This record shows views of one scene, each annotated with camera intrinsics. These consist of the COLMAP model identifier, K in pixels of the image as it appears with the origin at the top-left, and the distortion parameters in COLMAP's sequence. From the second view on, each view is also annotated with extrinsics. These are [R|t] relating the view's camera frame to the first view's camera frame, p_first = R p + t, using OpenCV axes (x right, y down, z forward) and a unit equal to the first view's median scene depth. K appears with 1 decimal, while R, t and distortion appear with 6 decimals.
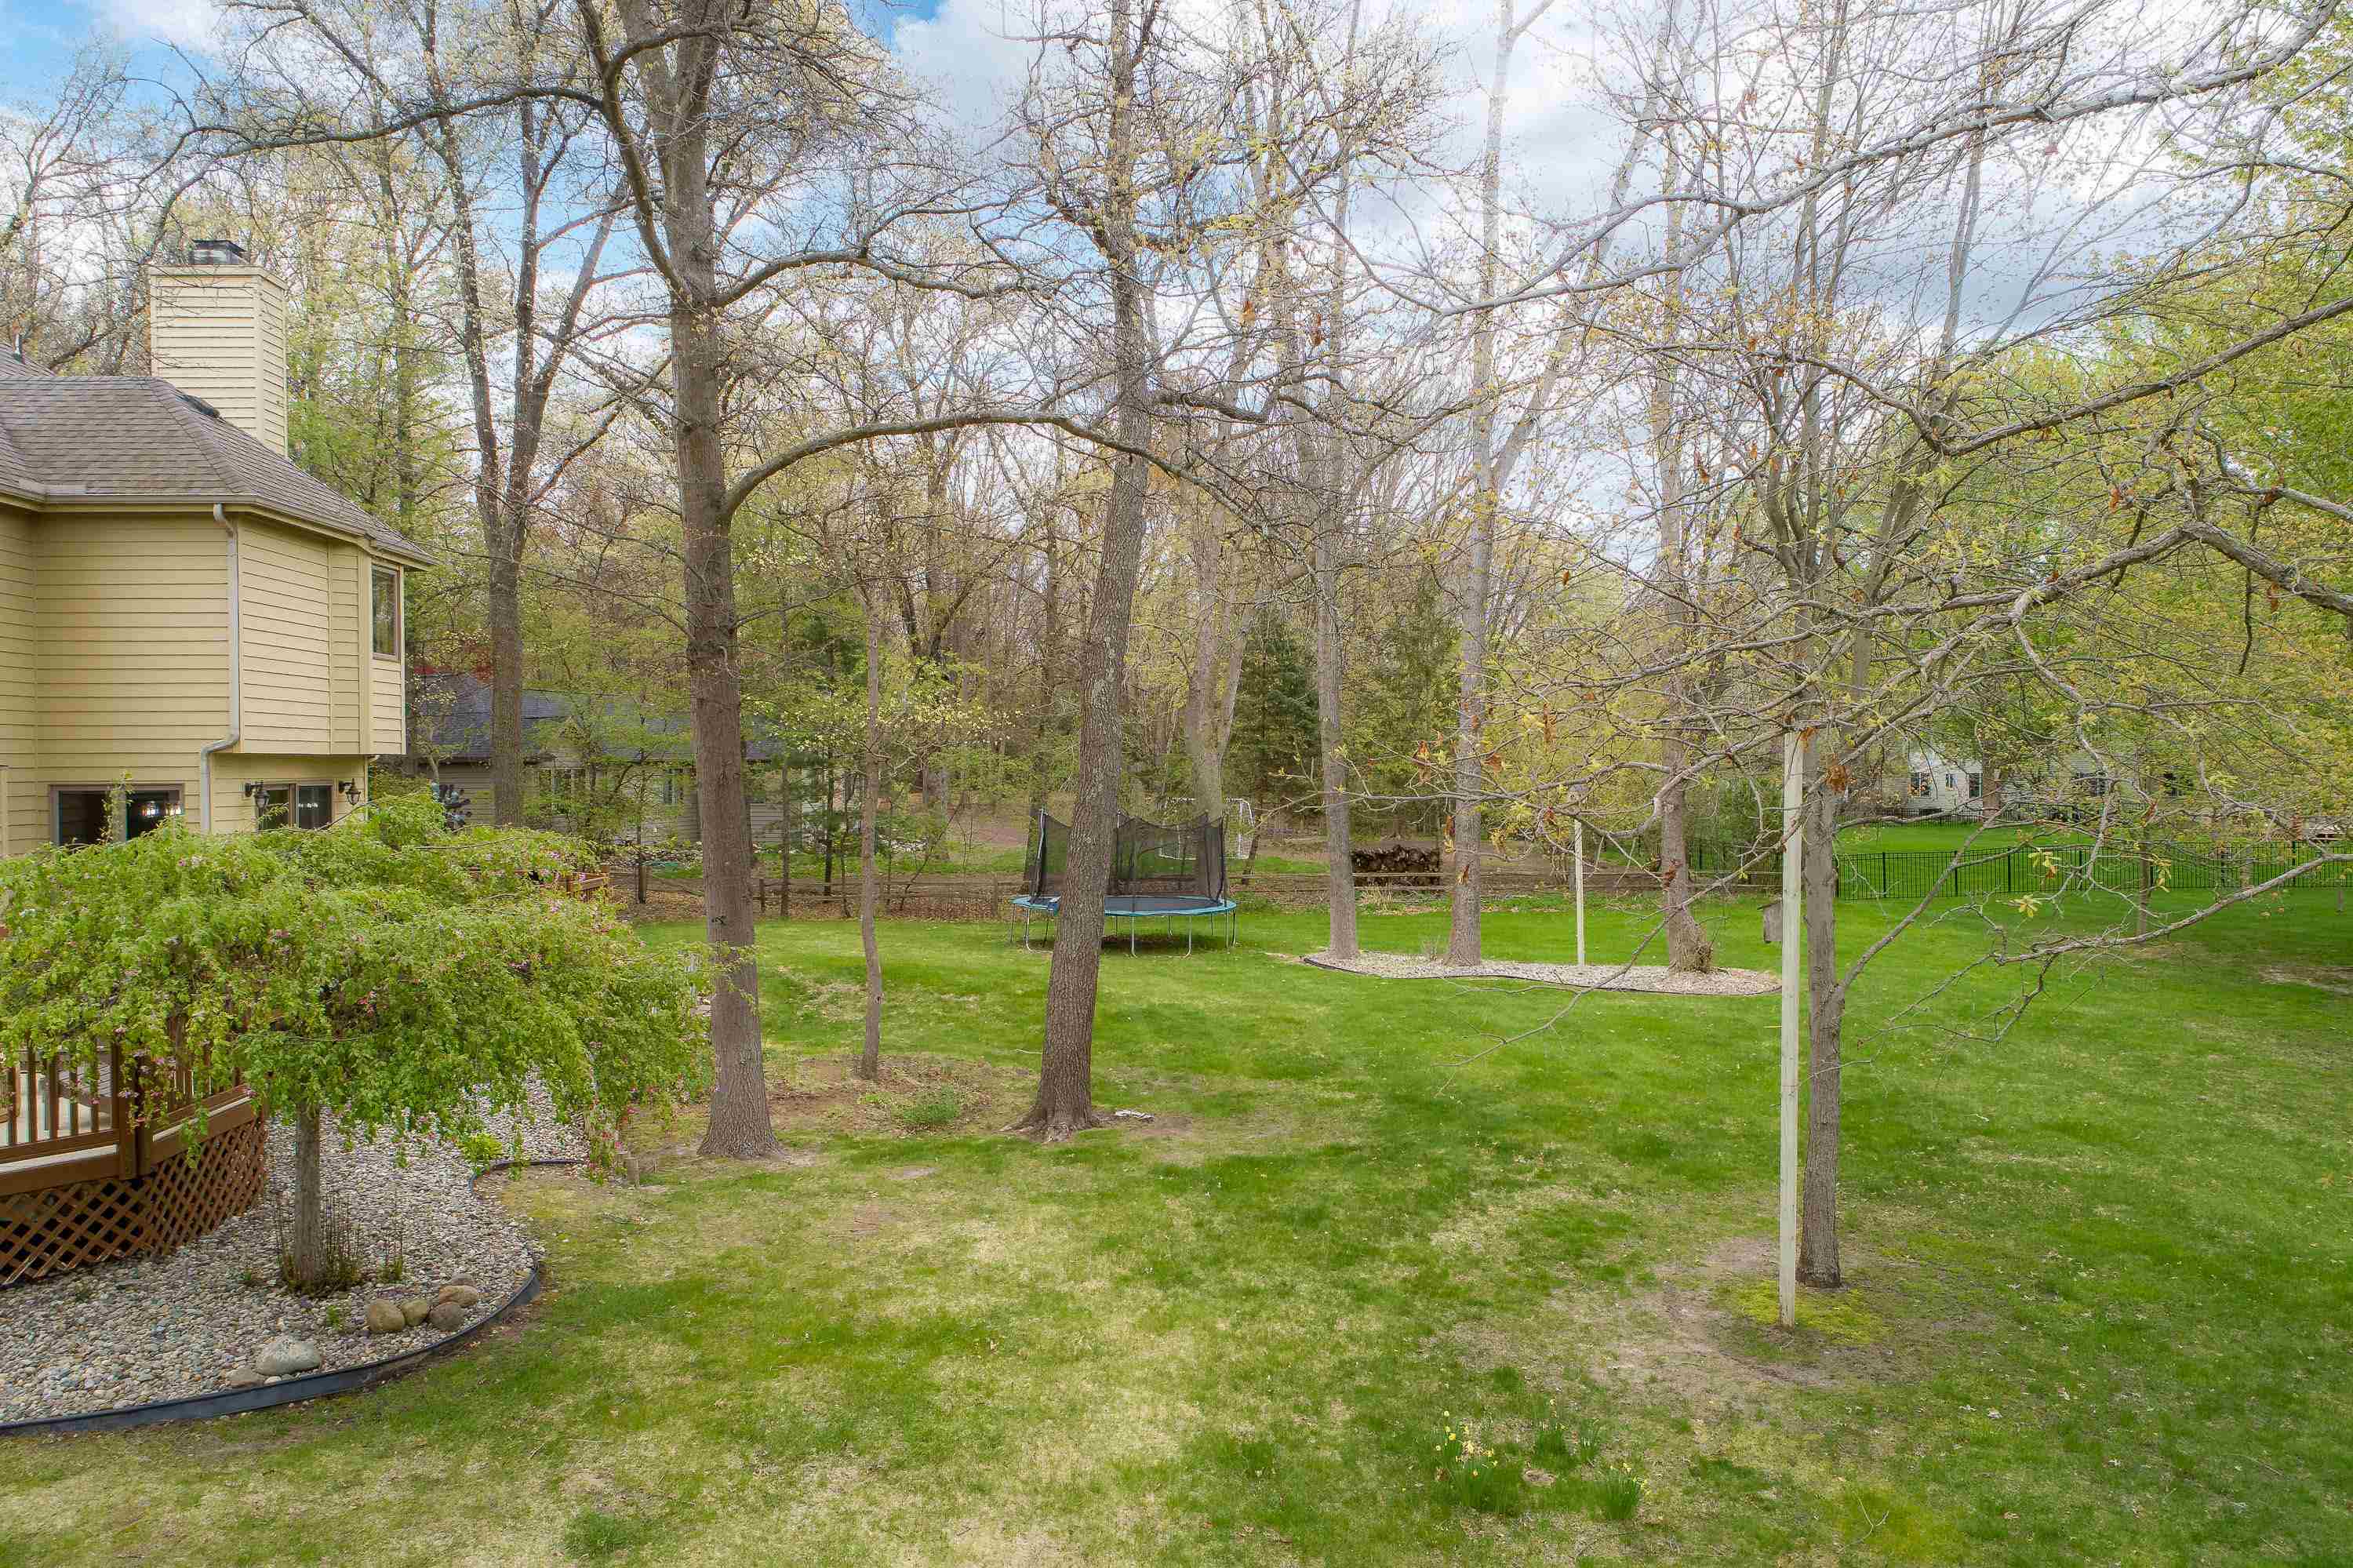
lens RADIAL K [[1582.7, 0, 1175.8], [0, 1582.7, 778.2], [0, 0, 1]] dist [-0.004168, 0.004932]
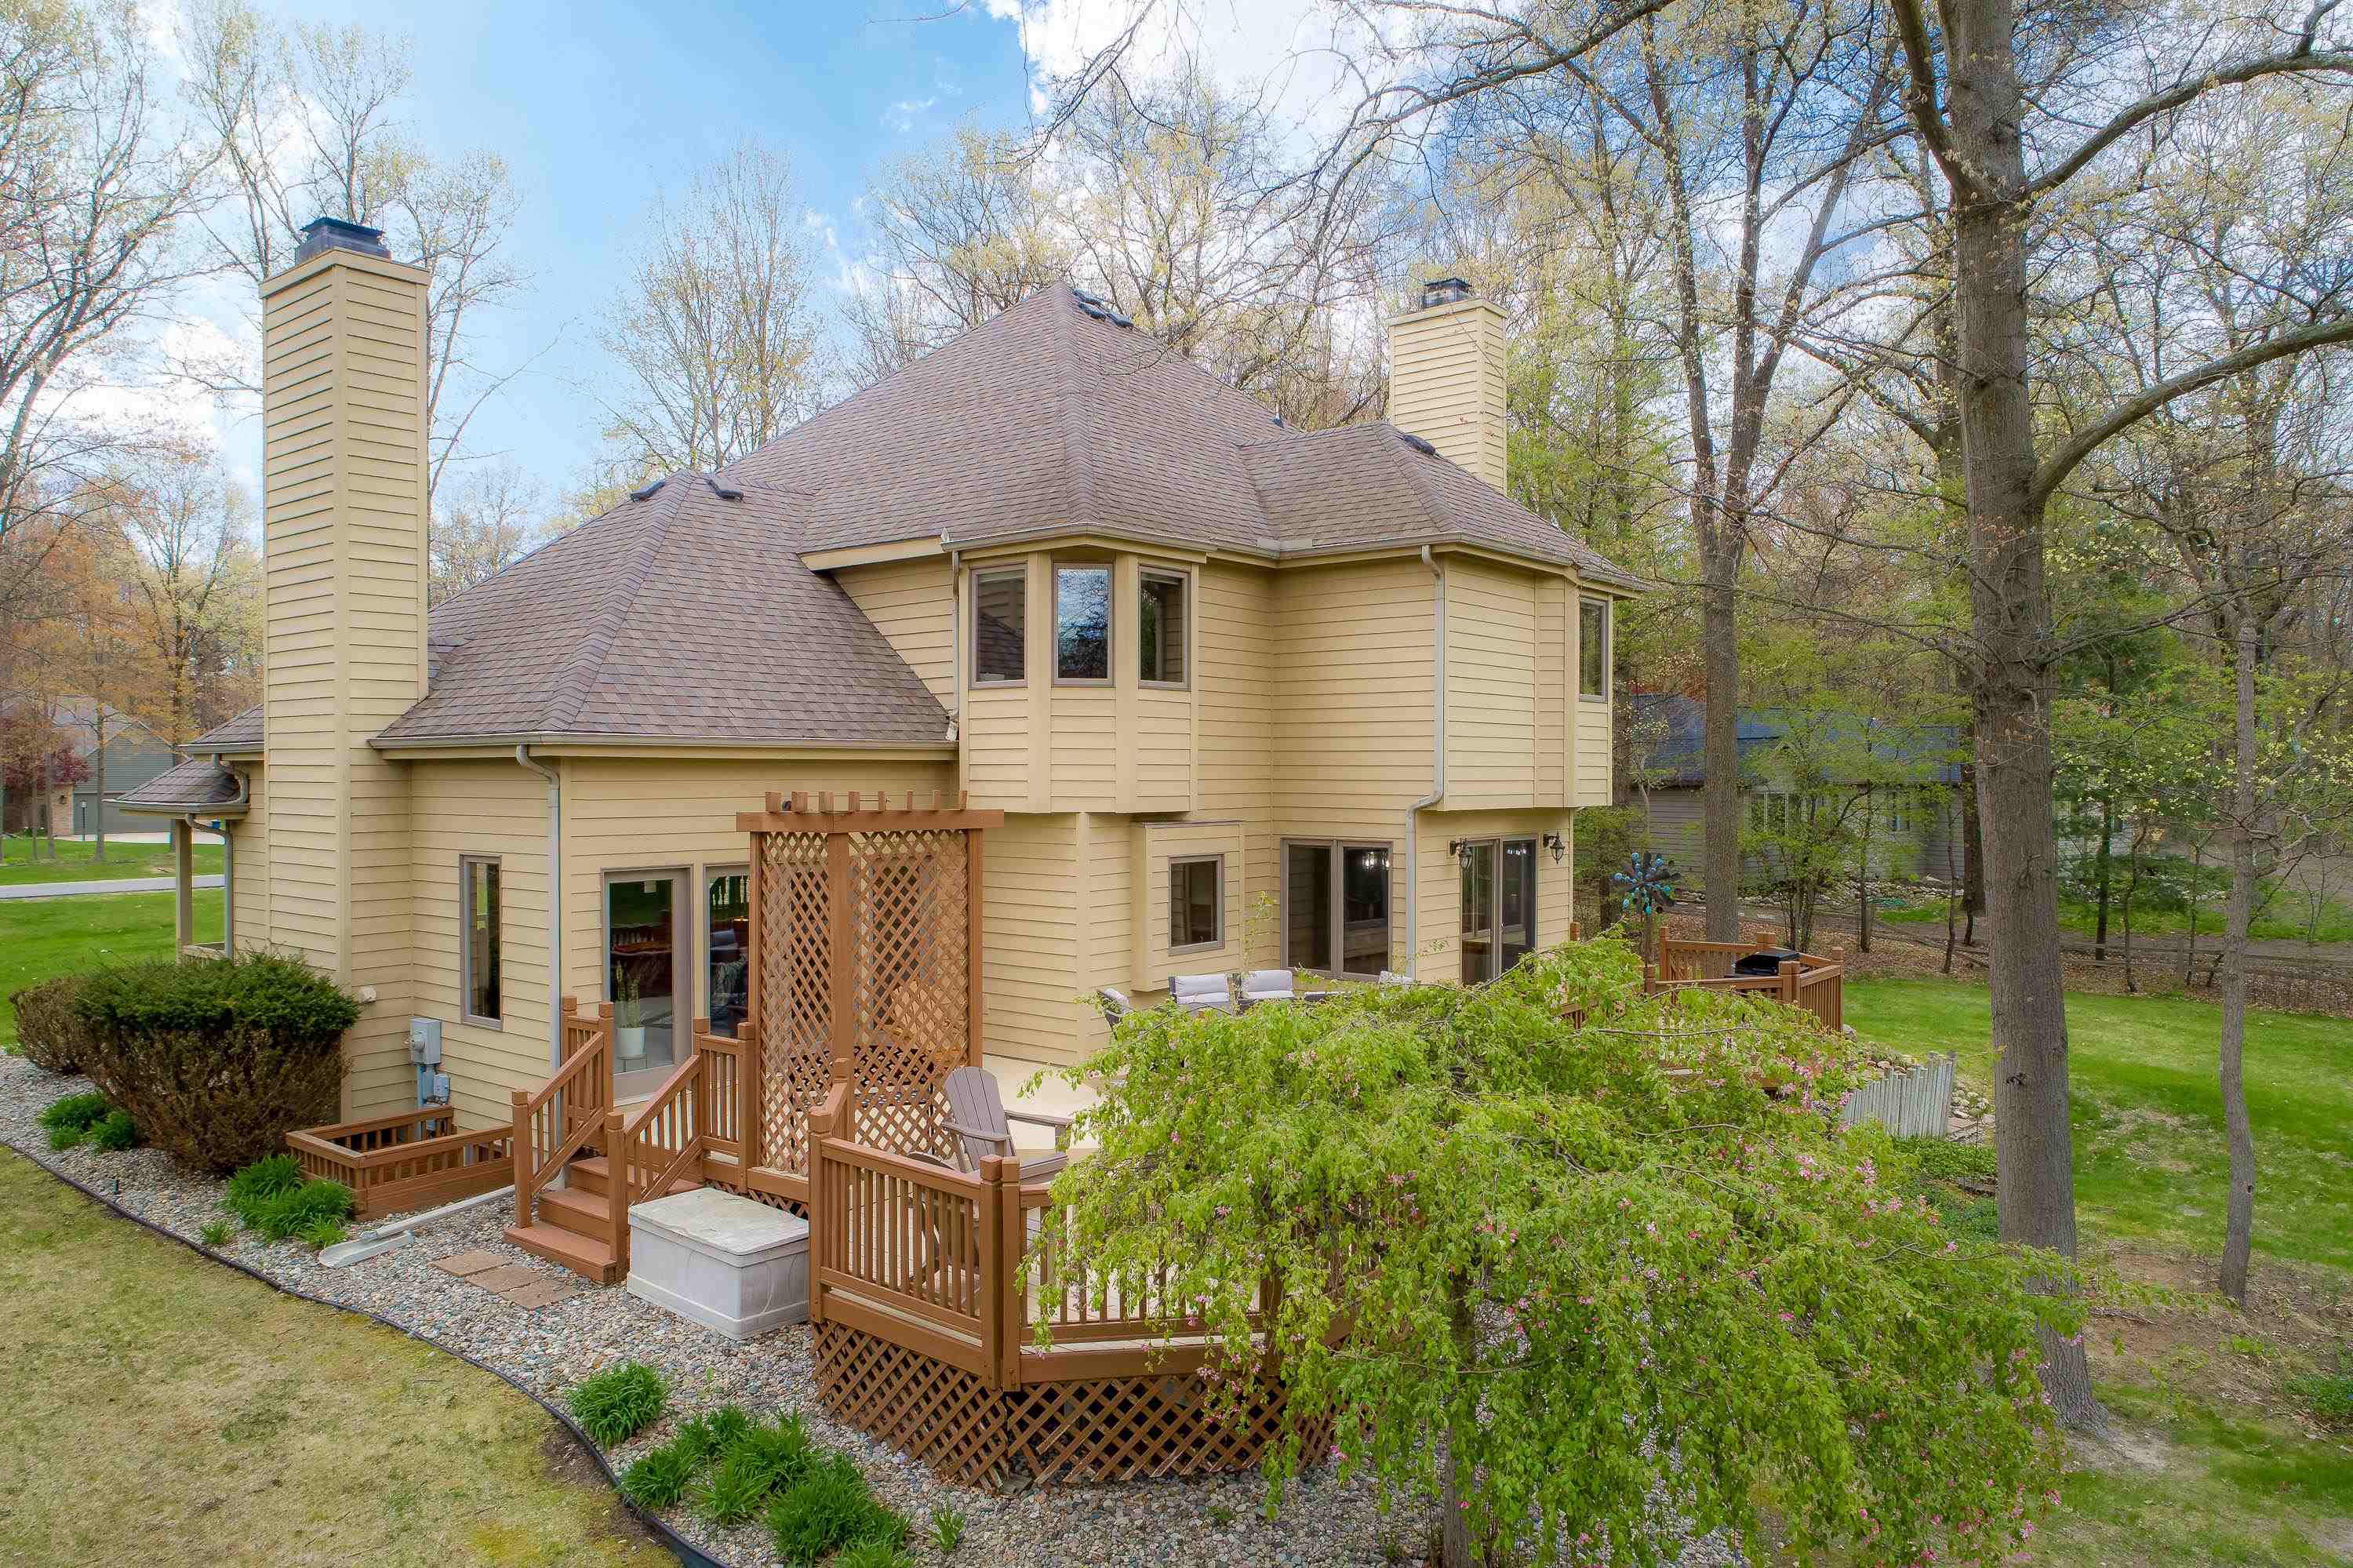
lens RADIAL K [[1567.5, 0, 1176.5], [0, 1567.5, 784.0], [0, 0, 1]] dist [-0.018709, 0.016925]
pose [[0.743522, 0.014368, -0.668557, -0.082984], [-0.012086, 0.999895, 0.008048, -0.033504], [0.668602, 0.002097, 0.743617, 0.187746]]
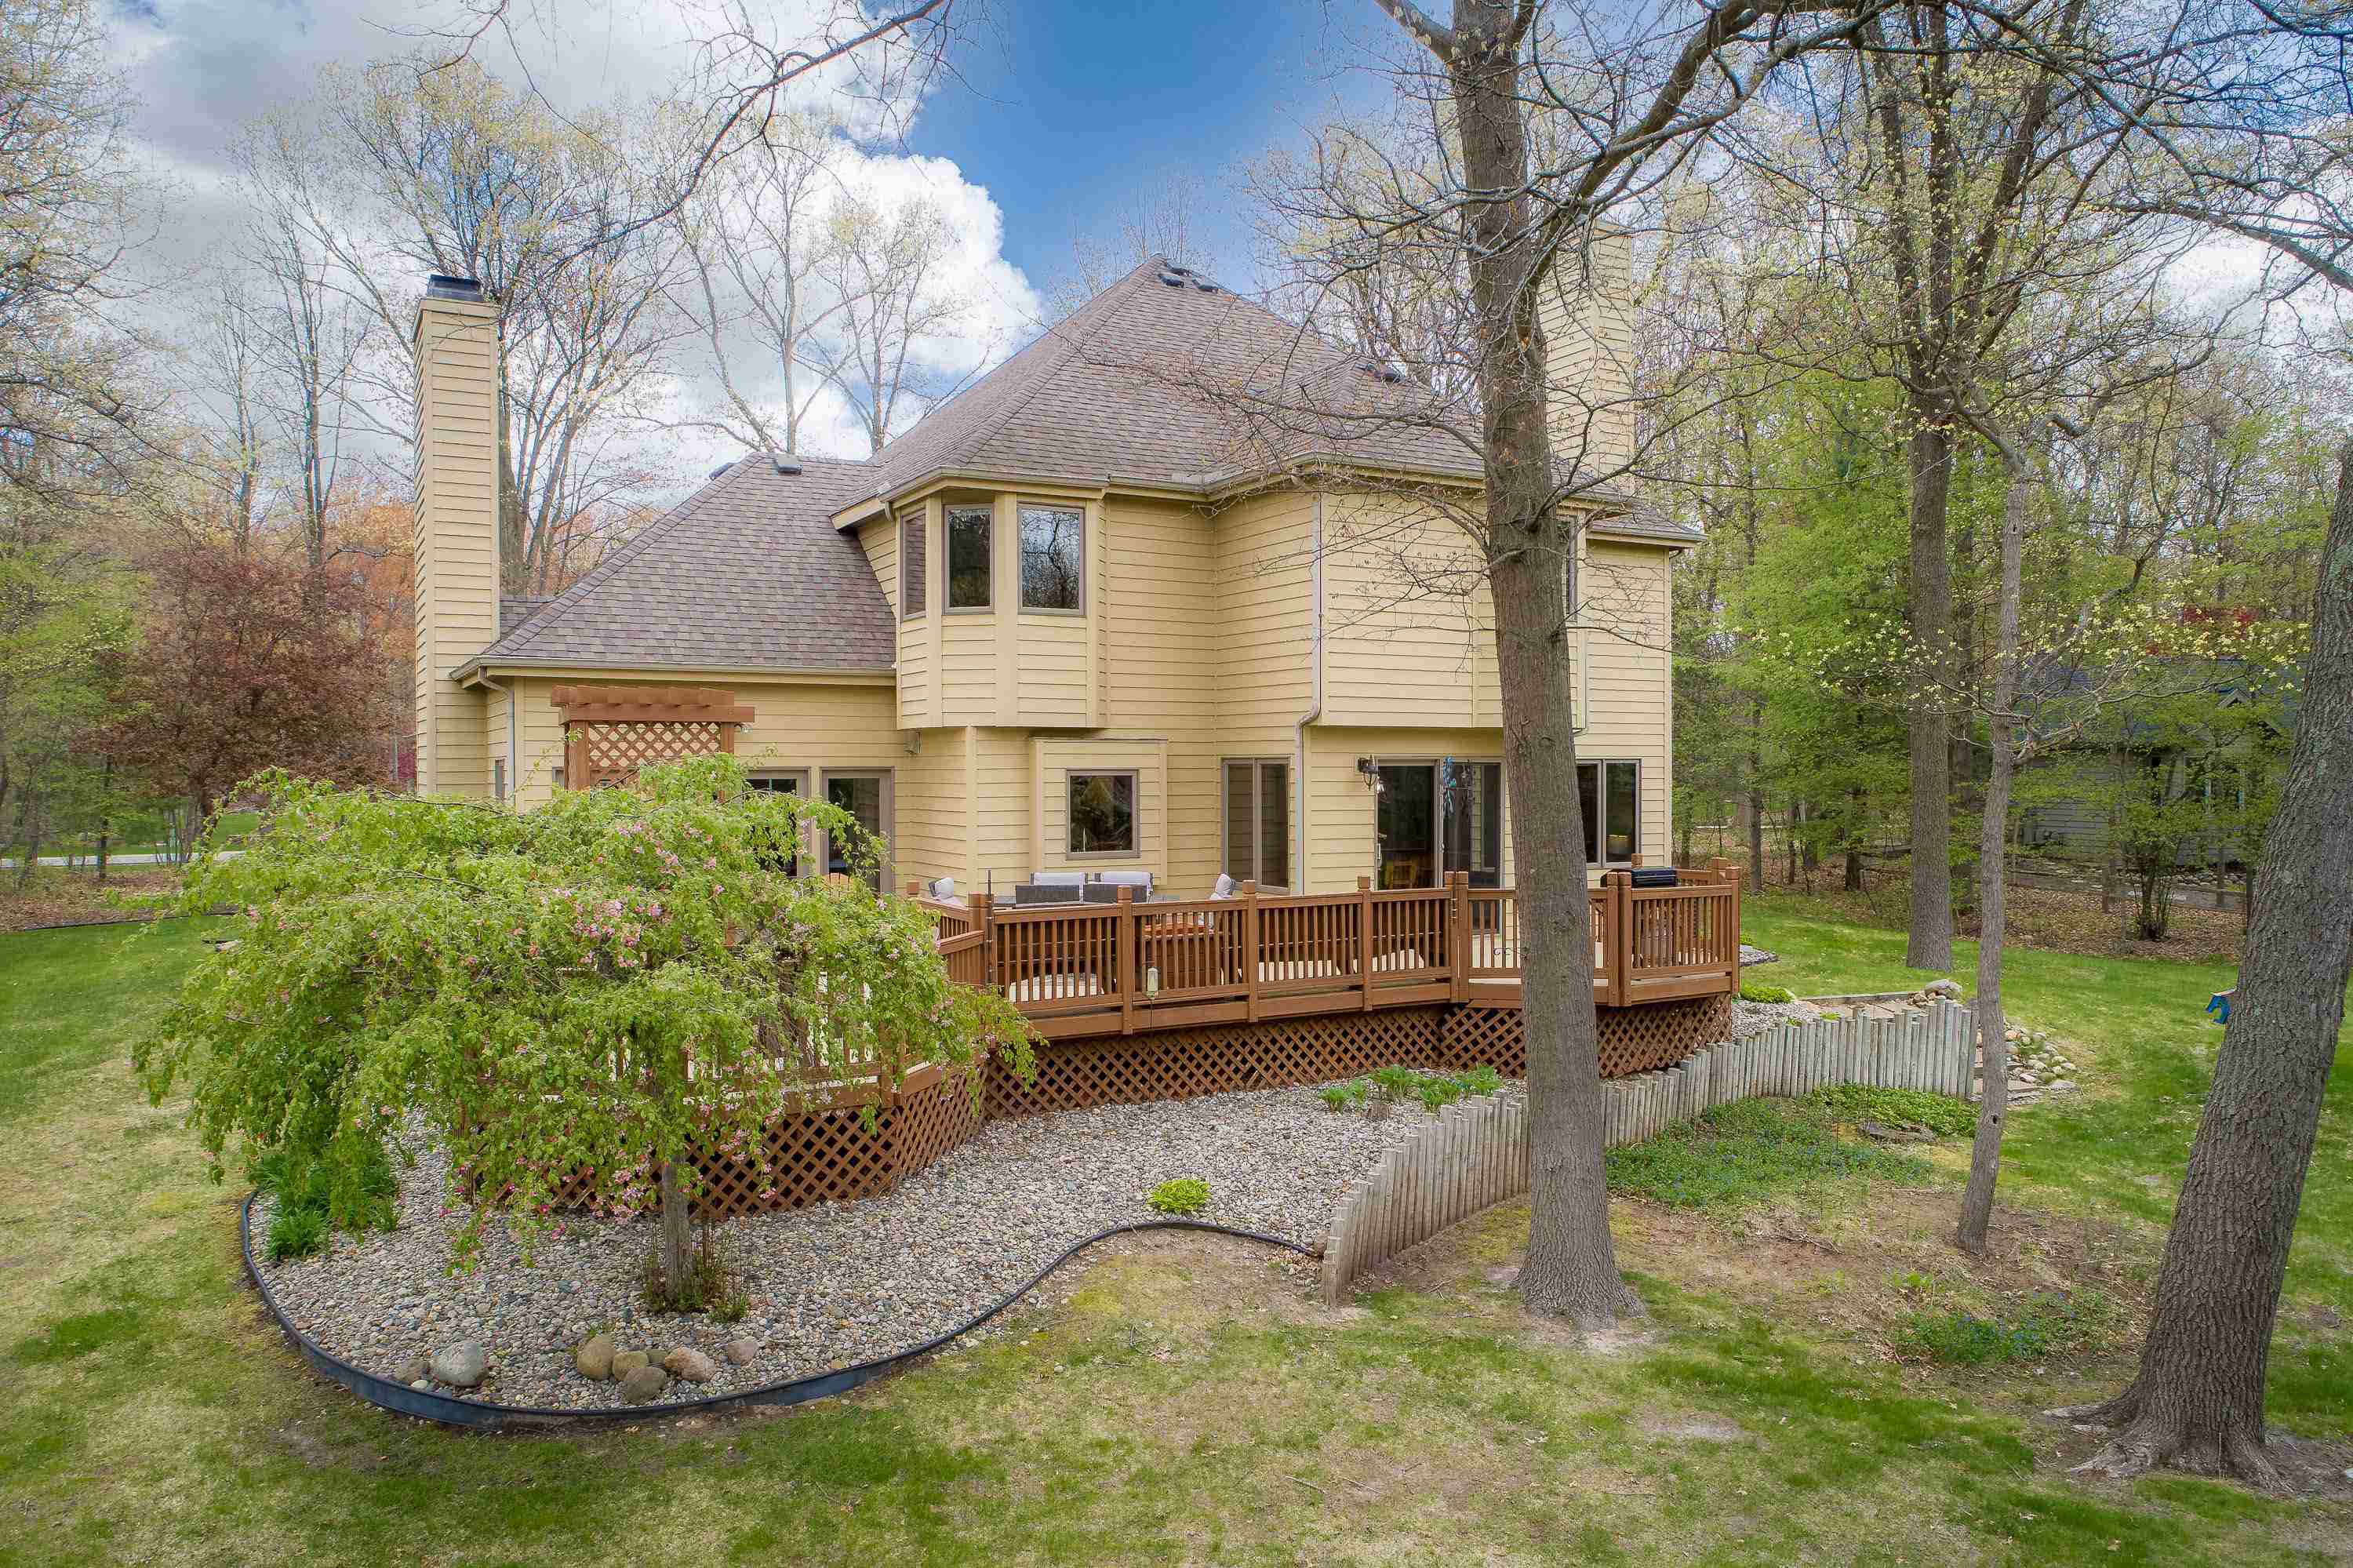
lens RADIAL K [[1582.7, 0, 1175.8], [0, 1582.7, 778.2], [0, 0, 1]] dist [-0.004168, 0.004932]
pose [[0.448598, 0.013180, -0.893637, 0.201630], [-0.008263, 0.999910, 0.010600, 0.005967], [0.893696, 0.002629, 0.448666, 0.441115]]
